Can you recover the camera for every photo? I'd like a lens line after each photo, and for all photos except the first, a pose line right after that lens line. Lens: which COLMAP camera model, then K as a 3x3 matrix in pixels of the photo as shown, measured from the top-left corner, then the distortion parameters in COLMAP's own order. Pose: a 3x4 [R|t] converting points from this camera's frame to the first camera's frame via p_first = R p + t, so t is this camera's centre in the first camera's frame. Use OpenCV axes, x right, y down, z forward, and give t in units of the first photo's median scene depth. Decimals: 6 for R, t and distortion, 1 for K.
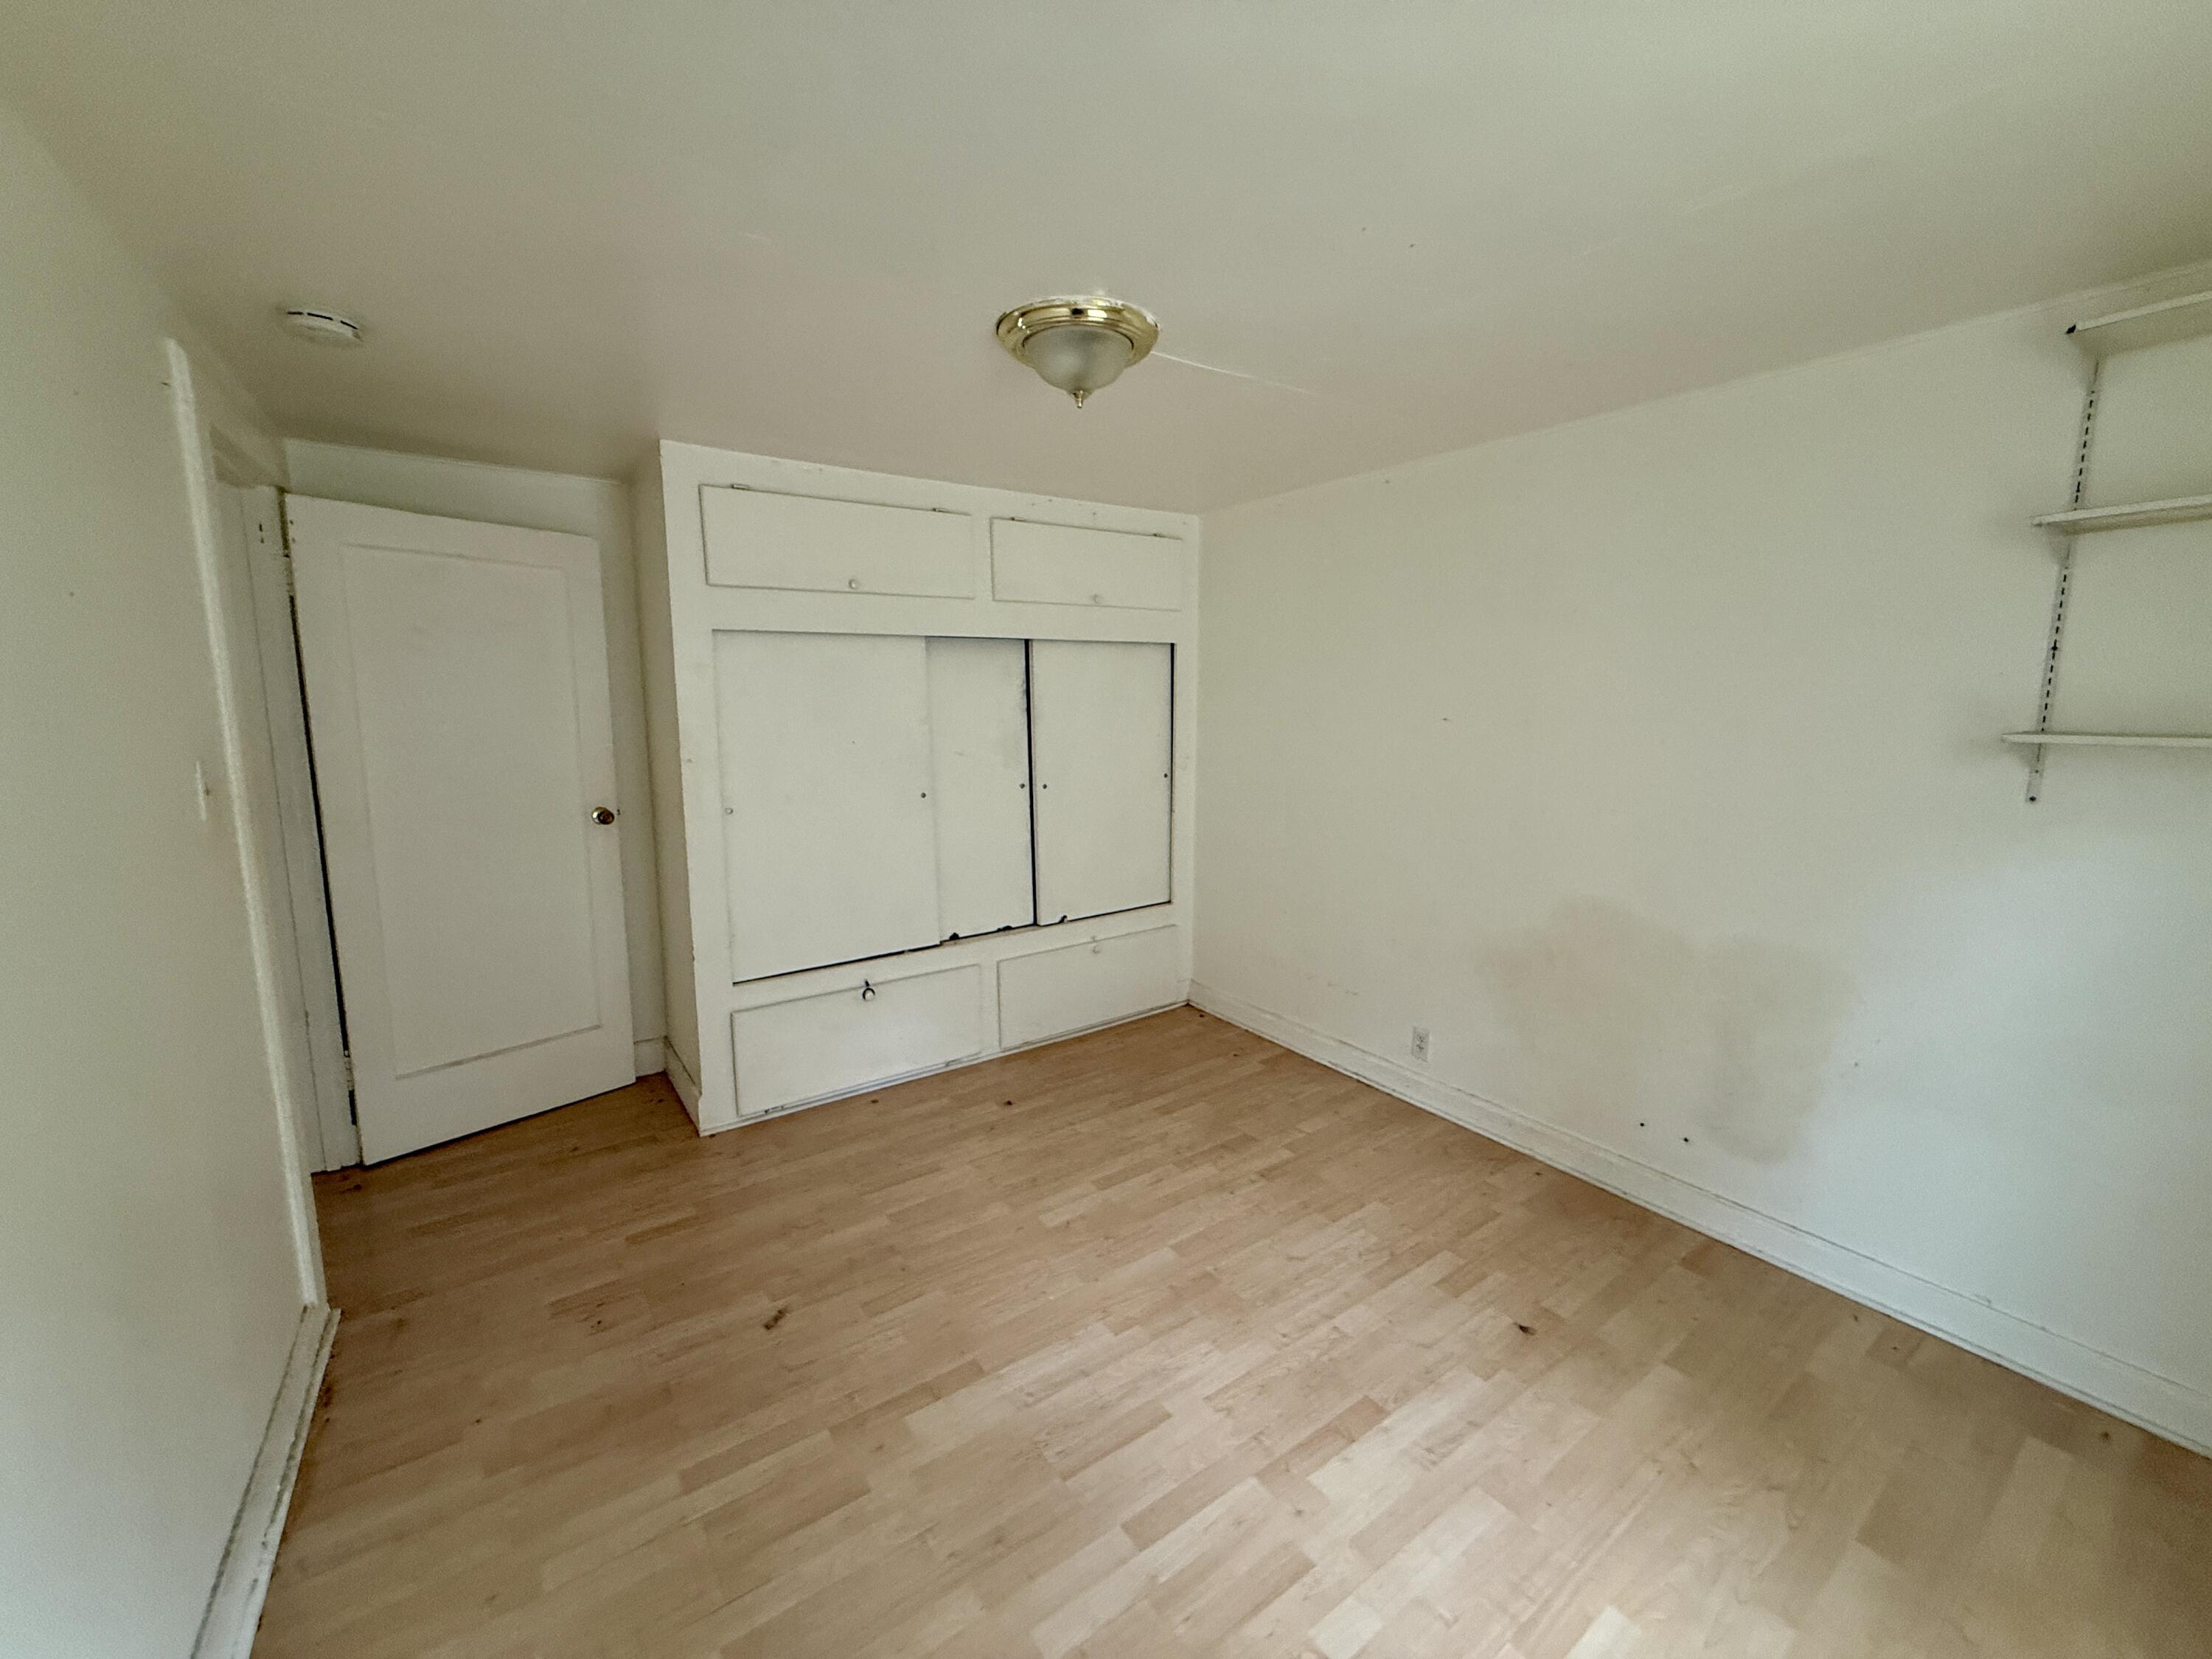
lens RADIAL K [[880.3, 0, 1097.7], [0, 880.3, 825.9], [0, 0, 1]] dist [0.000111, 0.000863]
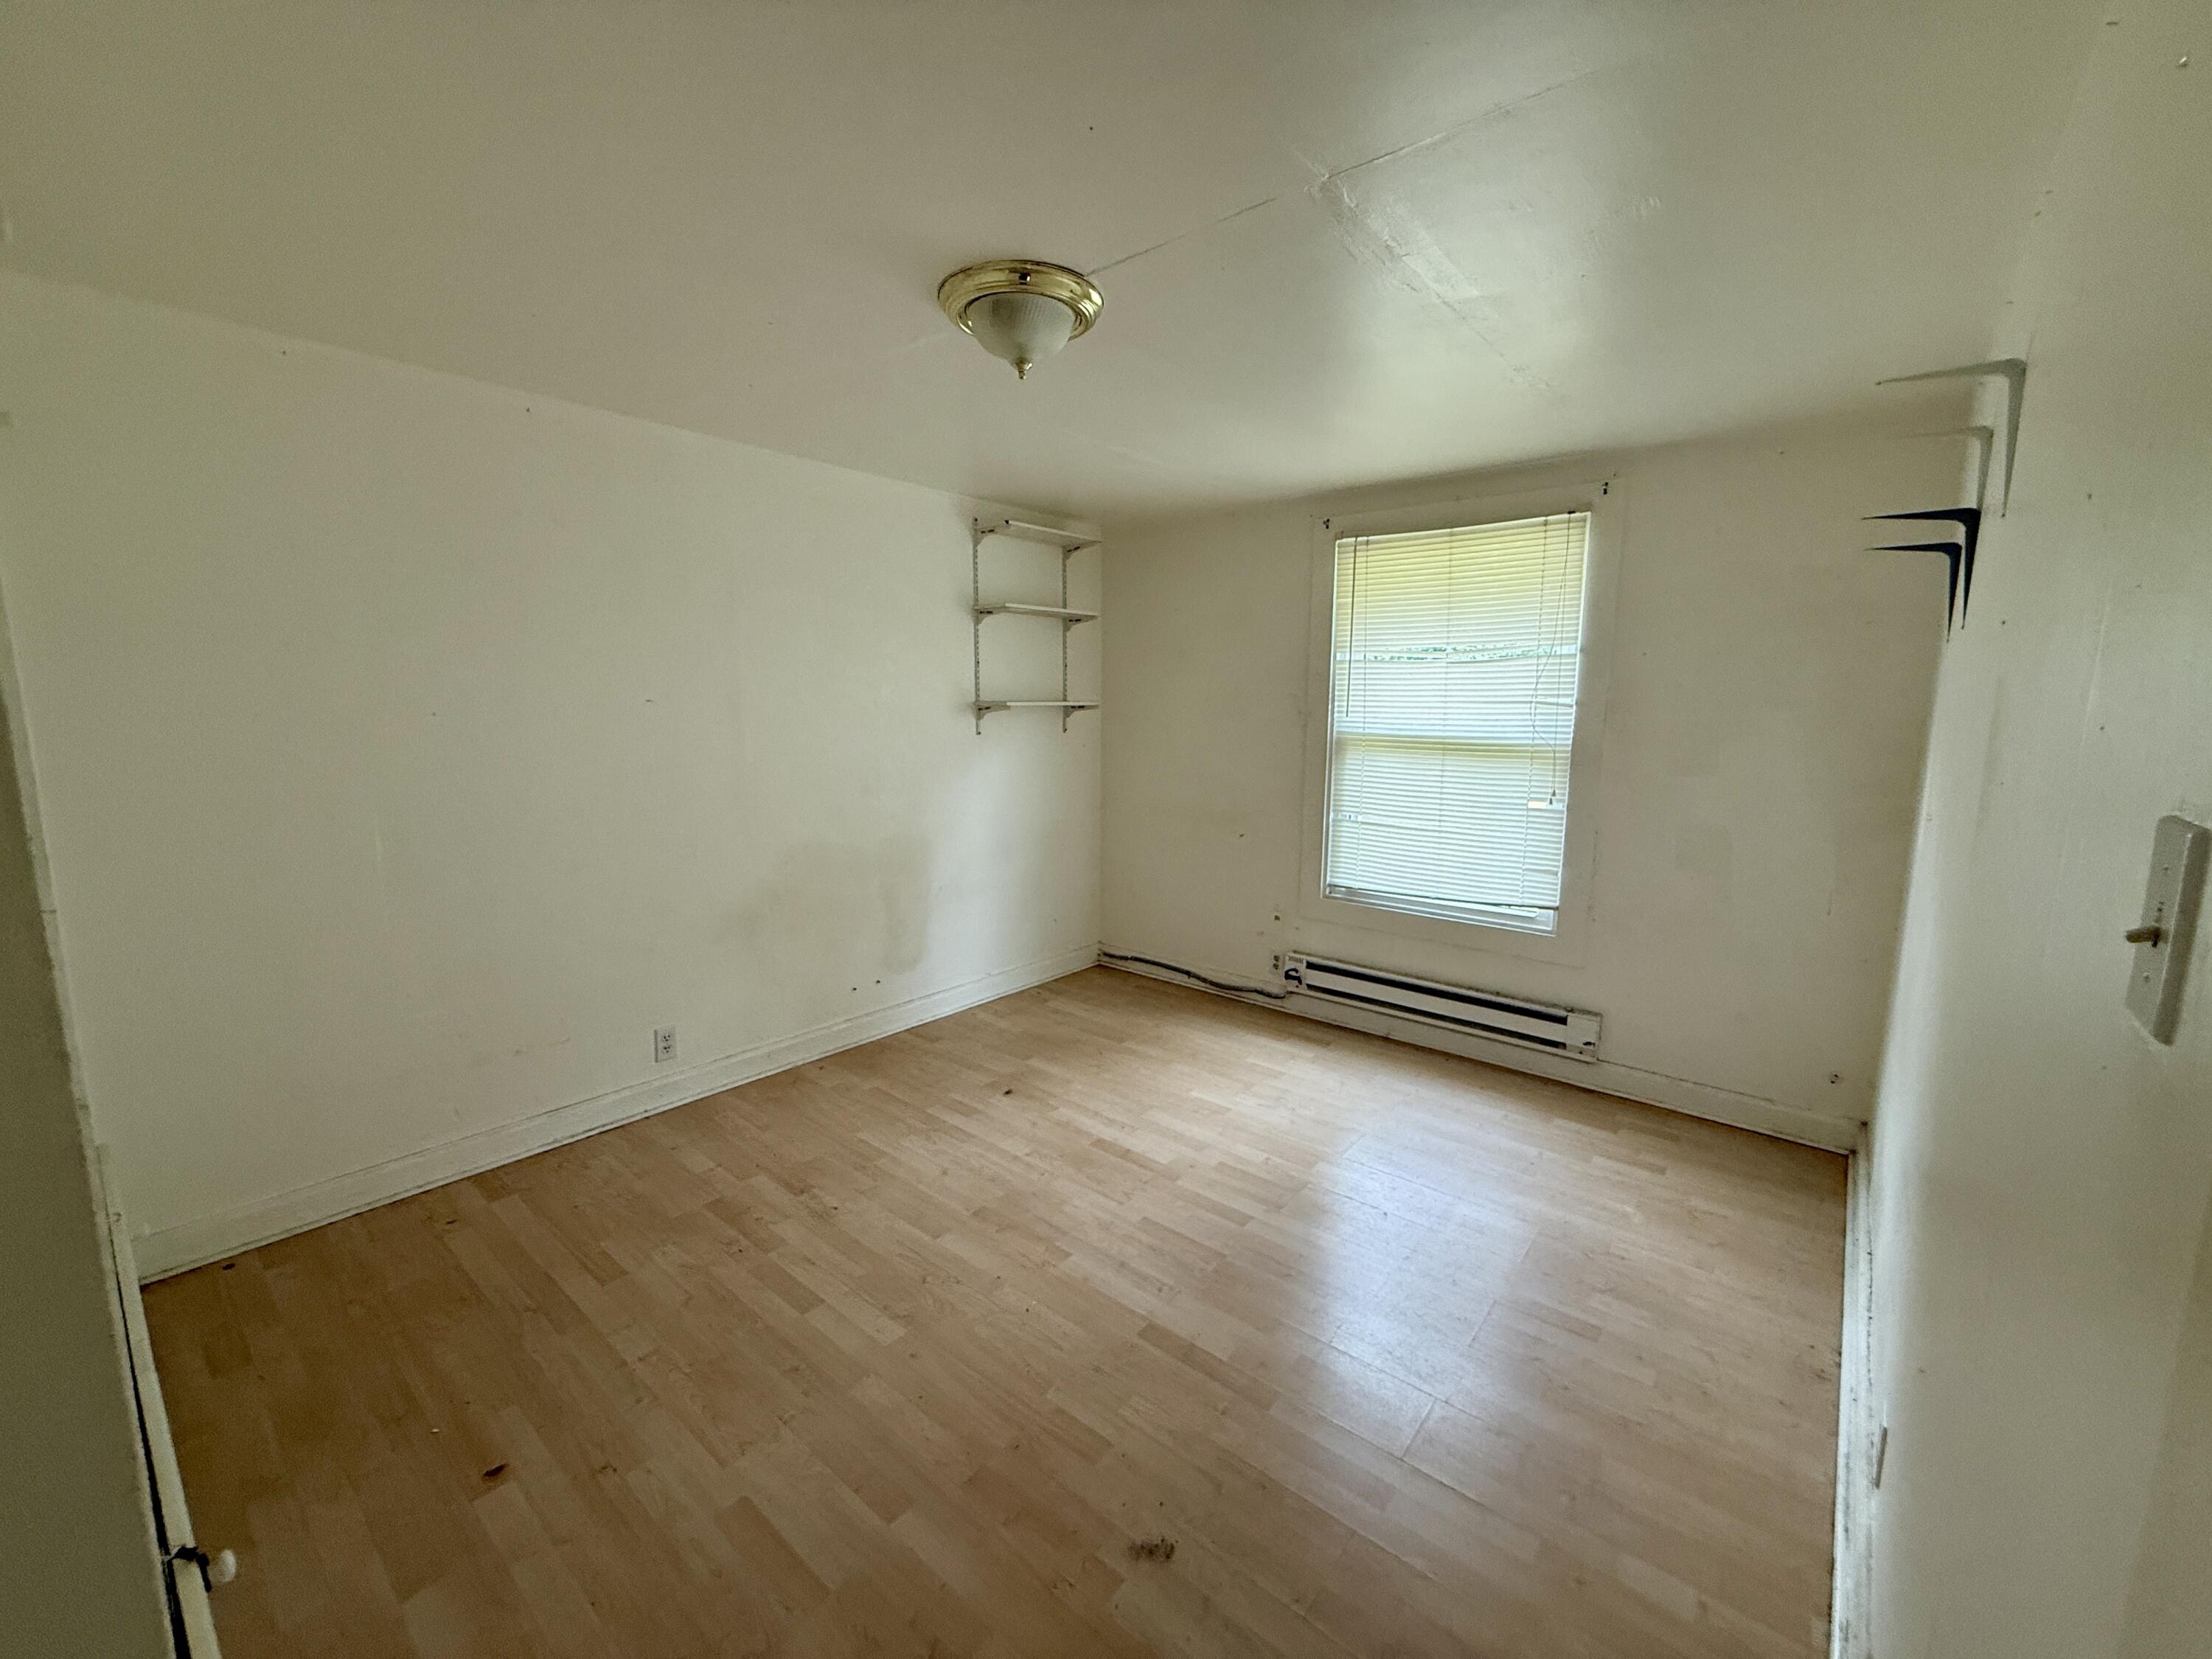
lens RADIAL K [[880.3, 0, 1097.7], [0, 880.3, 825.9], [0, 0, 1]] dist [0.000111, 0.000863]
pose [[-0.262582, -0.138239, 0.954956, -0.866607], [0.130757, 0.975457, 0.177161, -0.123252], [-0.956009, 0.171386, -0.238062, 1.019742]]
